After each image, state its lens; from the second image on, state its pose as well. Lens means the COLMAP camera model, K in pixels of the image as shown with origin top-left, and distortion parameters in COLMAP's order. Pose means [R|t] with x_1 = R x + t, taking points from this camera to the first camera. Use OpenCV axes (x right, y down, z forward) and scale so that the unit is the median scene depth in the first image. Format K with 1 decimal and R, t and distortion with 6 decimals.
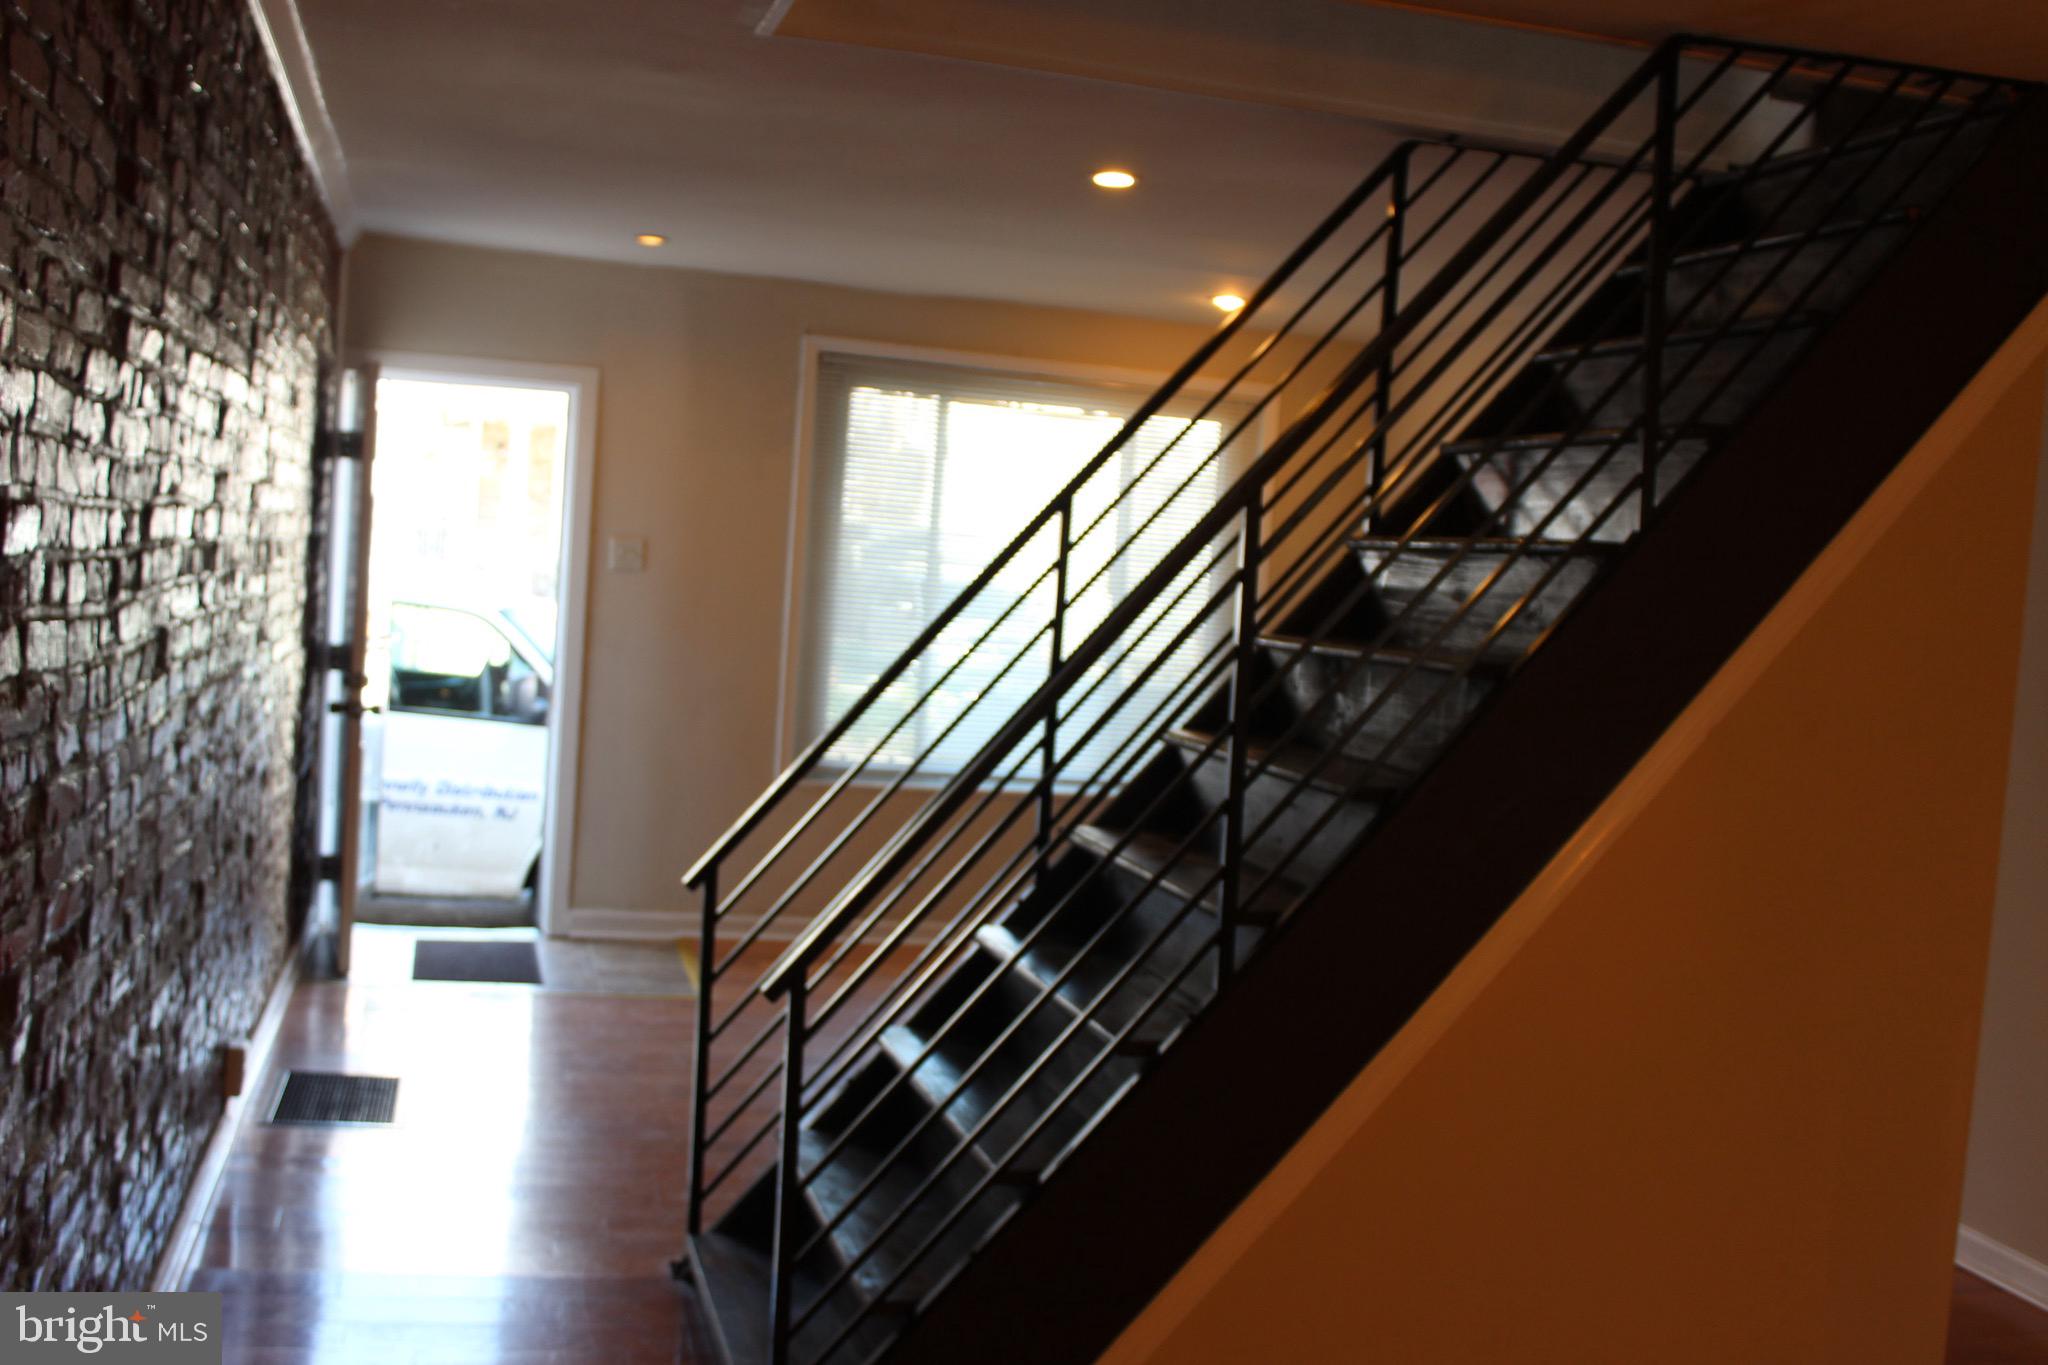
lens RADIAL K [[2230.7, 0, 1025.1], [0, 2230.7, 692.5], [0, 0, 1]] dist [-0.069083, 0.000000]
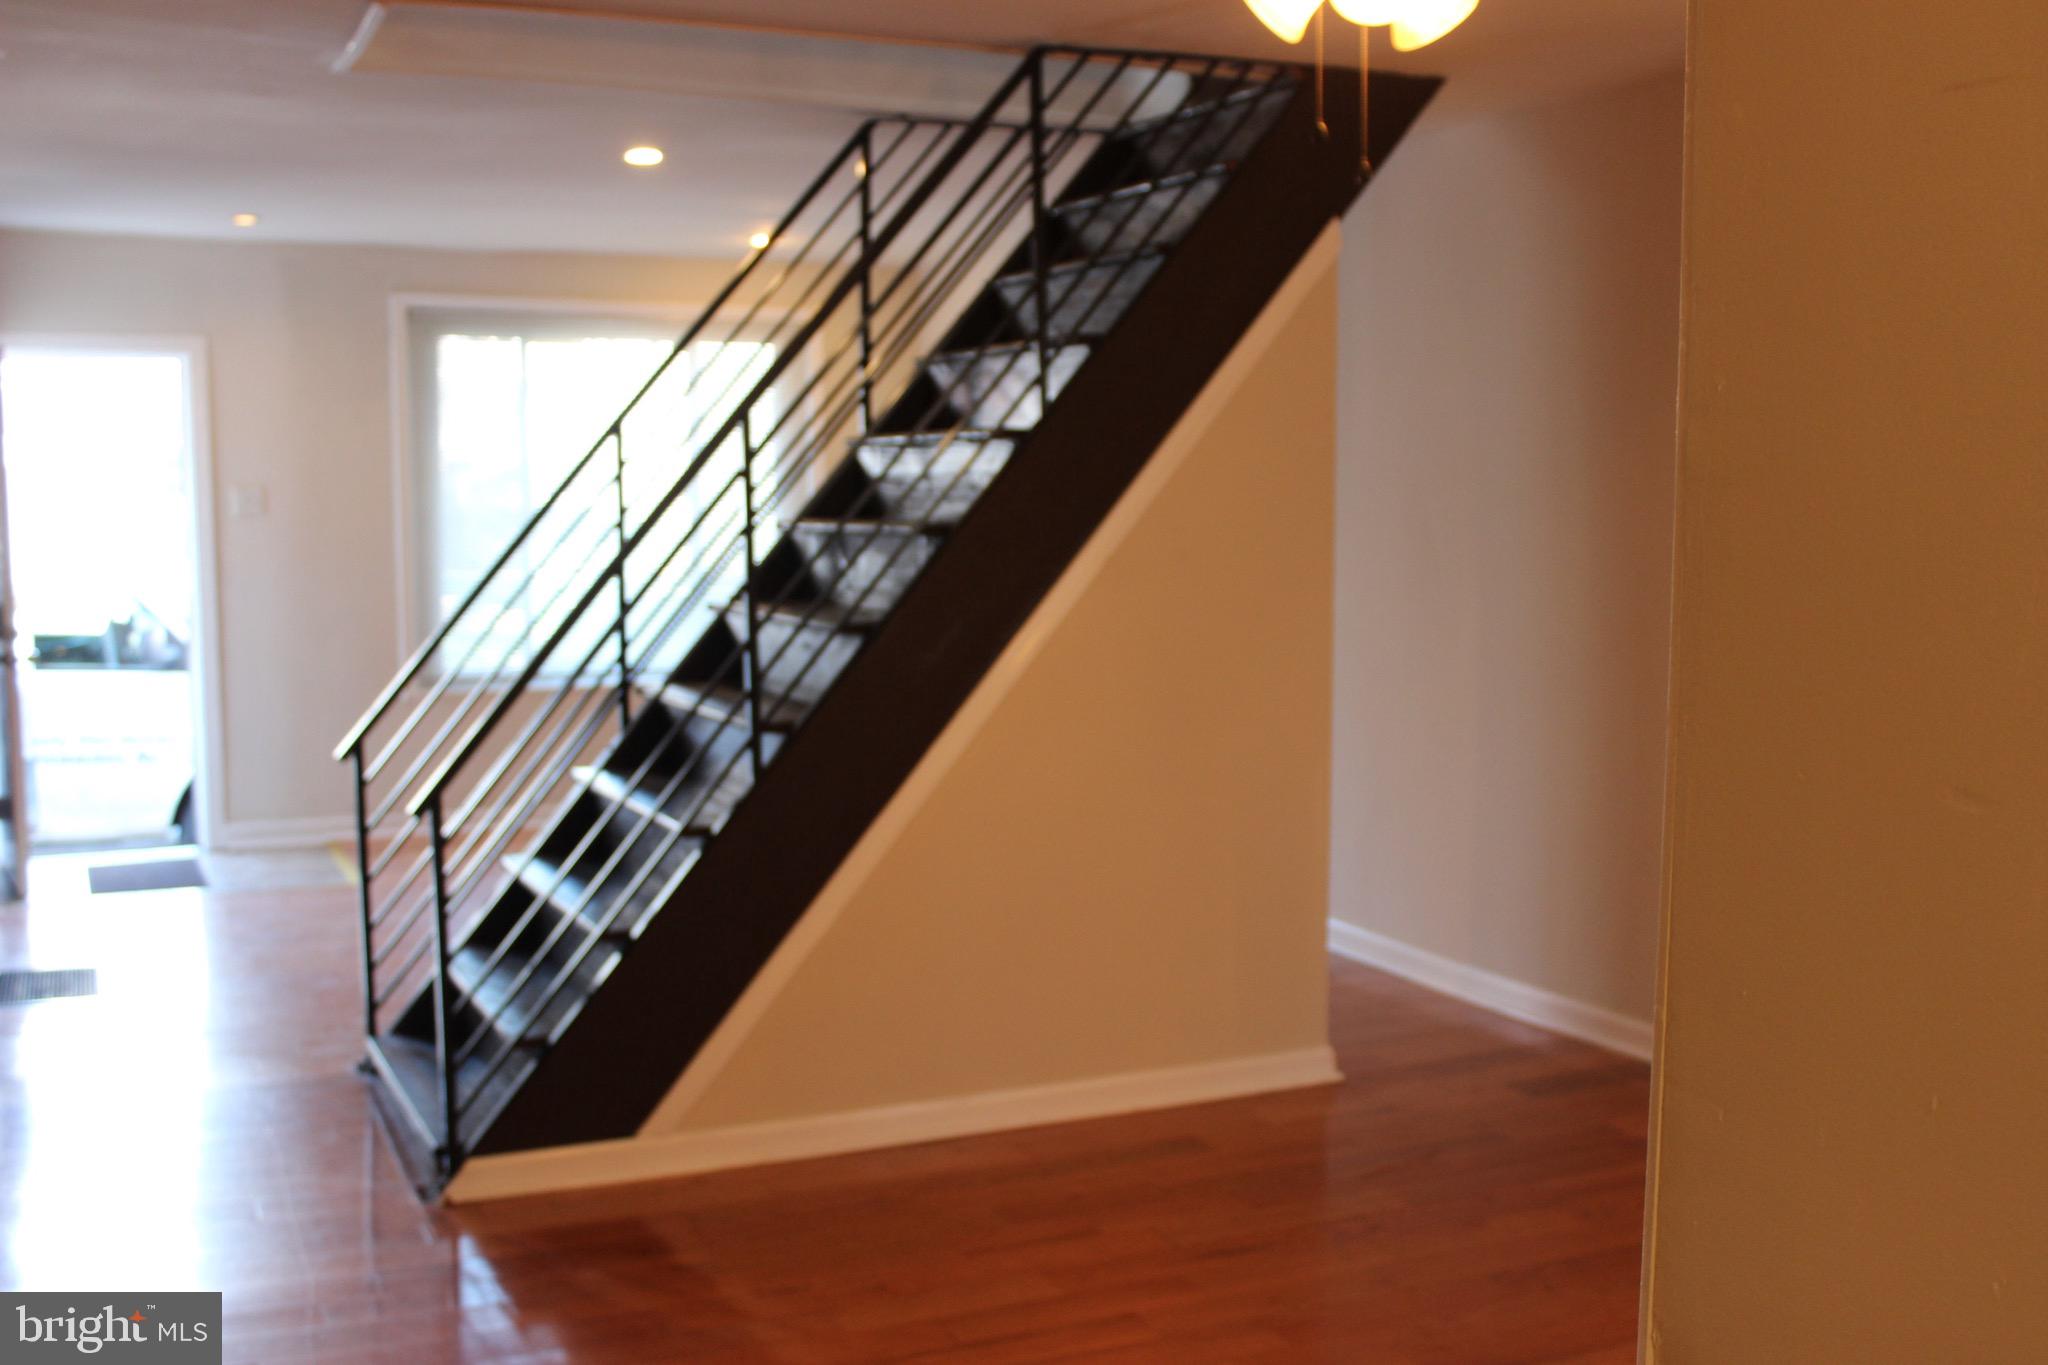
lens RADIAL K [[2274.6, 0, 1024.9], [0, 2274.6, 666.5], [0, 0, 1]] dist [-0.091513, 0.000000]
pose [[0.983141, -0.090399, 0.158937, 0.027952], [0.085838, 0.995682, 0.035347, 0.022347], [-0.161446, -0.021108, 0.986656, -0.290739]]
